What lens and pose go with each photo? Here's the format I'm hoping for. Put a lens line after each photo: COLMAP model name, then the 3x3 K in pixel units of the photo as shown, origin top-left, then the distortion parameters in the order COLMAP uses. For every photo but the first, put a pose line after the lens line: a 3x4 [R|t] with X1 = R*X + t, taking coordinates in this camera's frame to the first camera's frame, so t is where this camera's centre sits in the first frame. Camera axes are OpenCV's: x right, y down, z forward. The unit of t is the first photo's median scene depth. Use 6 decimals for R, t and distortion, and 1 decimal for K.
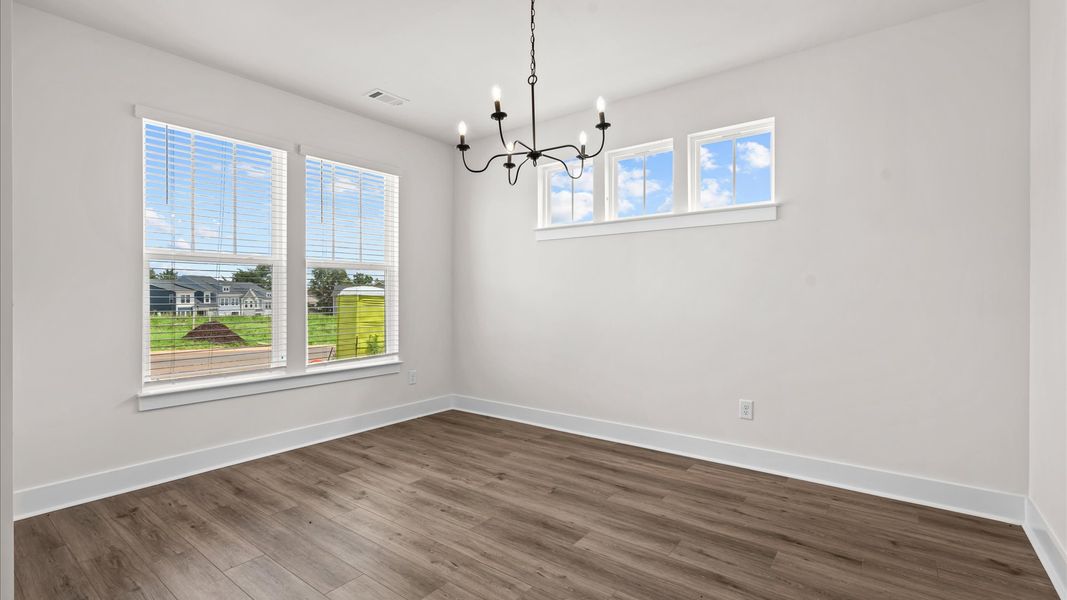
lens RADIAL K [[486.0, 0, 538.0], [0, 486.0, 297.4], [0, 0, 1]] dist [0.008953, 0.000089]
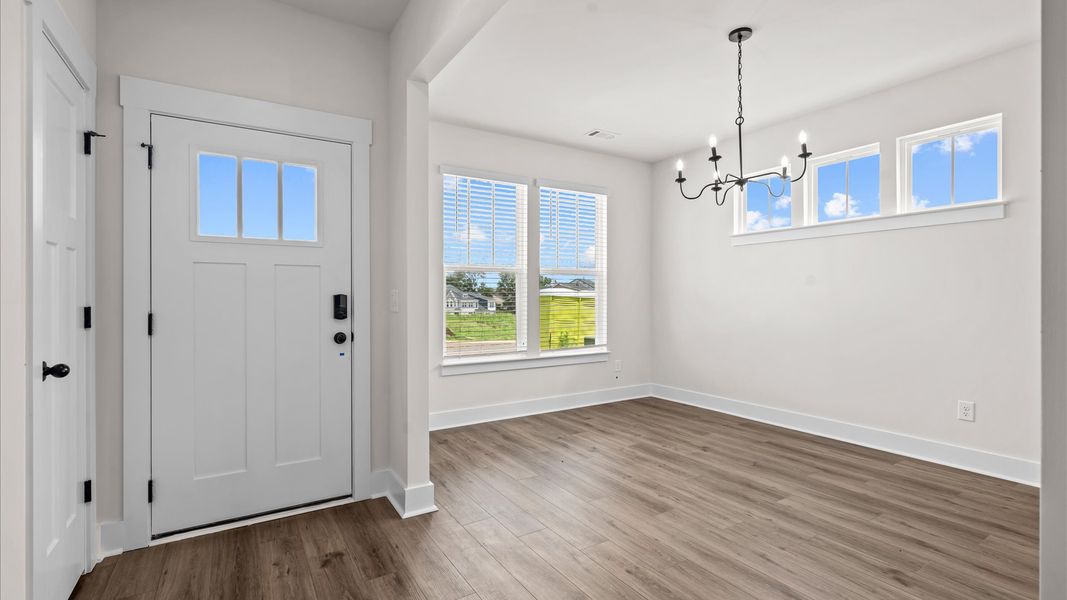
lens RADIAL K [[486.0, 0, 538.0], [0, 486.0, 297.4], [0, 0, 1]] dist [0.008953, 0.000089]
pose [[0.937427, 0.000658, -0.348182, -0.045492], [-0.001186, 0.999998, -0.001301, 0.001743], [0.348181, 0.001632, 0.937426, -0.253729]]
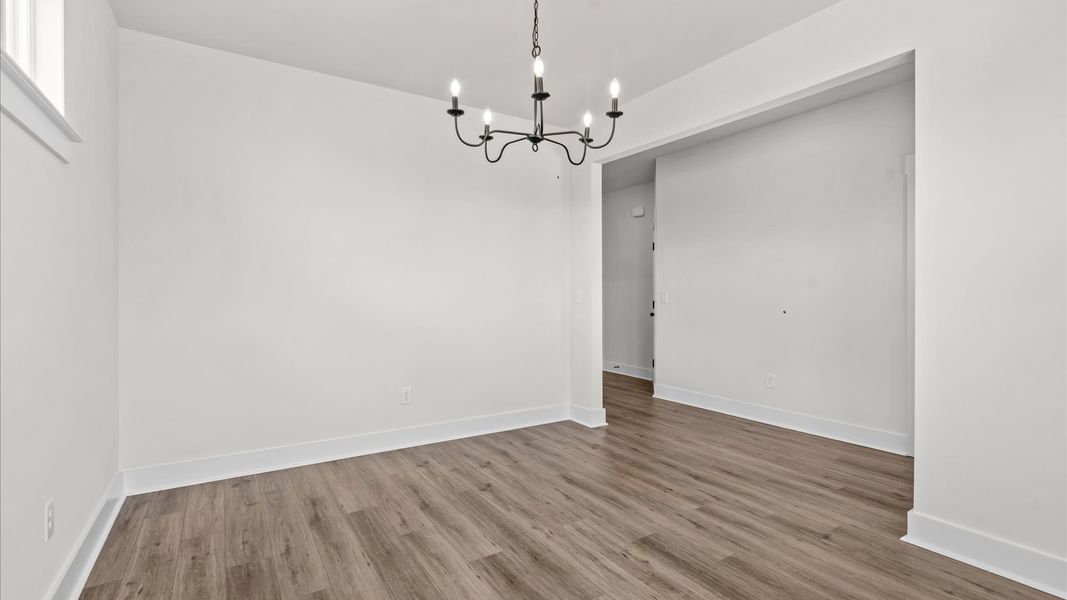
lens RADIAL K [[486.0, 0, 538.0], [0, 486.0, 297.4], [0, 0, 1]] dist [0.008953, 0.000089]
pose [[-0.942054, 0.000198, 0.335461, -0.236435], [0.001247, 0.999995, 0.002910, 0.000254], [-0.335459, 0.003160, -0.942049, 1.394981]]
